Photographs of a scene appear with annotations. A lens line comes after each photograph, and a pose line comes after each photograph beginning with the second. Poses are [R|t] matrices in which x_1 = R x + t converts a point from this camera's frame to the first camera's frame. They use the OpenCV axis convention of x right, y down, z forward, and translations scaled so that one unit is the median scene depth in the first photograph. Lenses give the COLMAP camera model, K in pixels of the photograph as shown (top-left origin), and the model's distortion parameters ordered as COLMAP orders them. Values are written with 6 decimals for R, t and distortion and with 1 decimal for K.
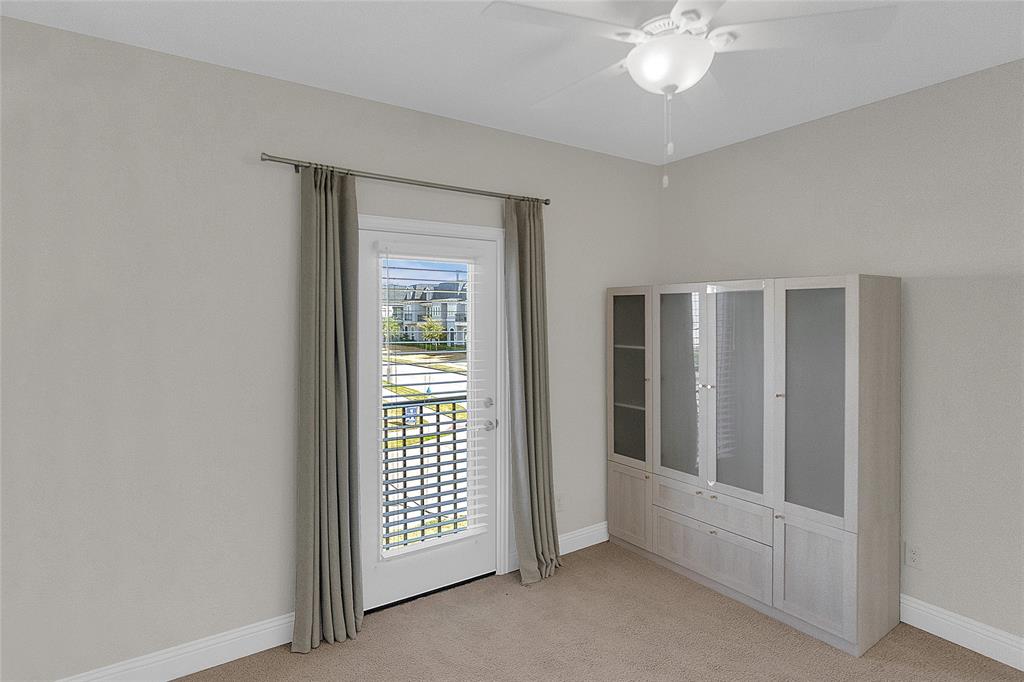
lens RADIAL K [[556.7, 0, 516.3], [0, 556.7, 314.2], [0, 0, 1]] dist [-0.005799, 0.000899]
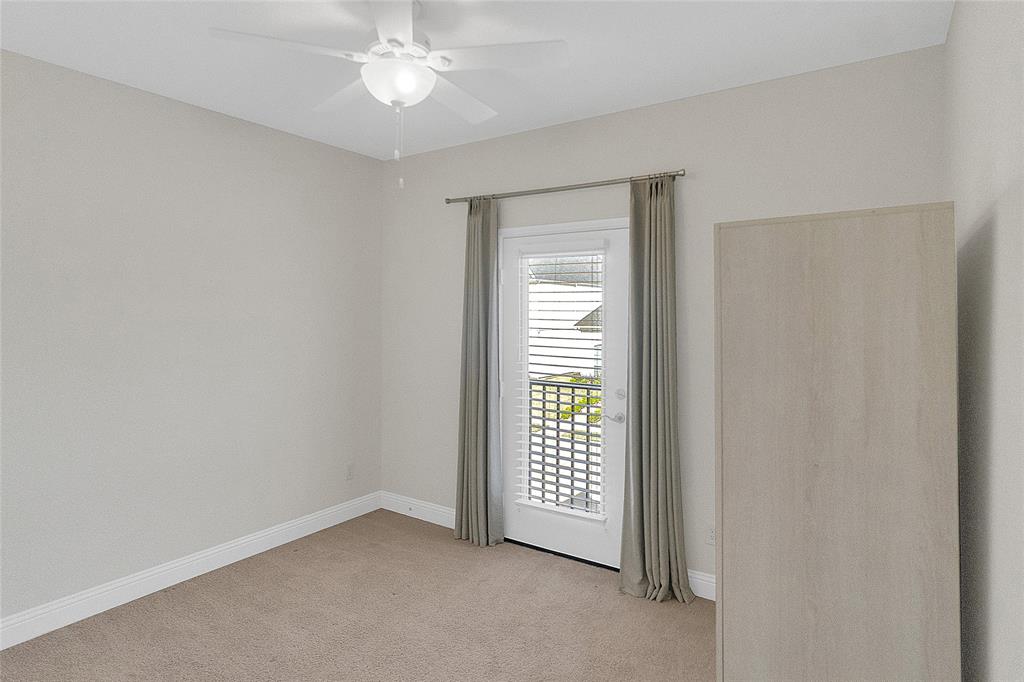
lens RADIAL K [[558.7, 0, 505.5], [0, 558.7, 305.6], [0, 0, 1]] dist [-0.018605, 0.031290]
pose [[0.377167, -0.000616, -0.926145, 0.865284], [0.001514, 0.999999, -0.000049, 0.002473], [0.926144, -0.001384, 0.377168, 0.491128]]
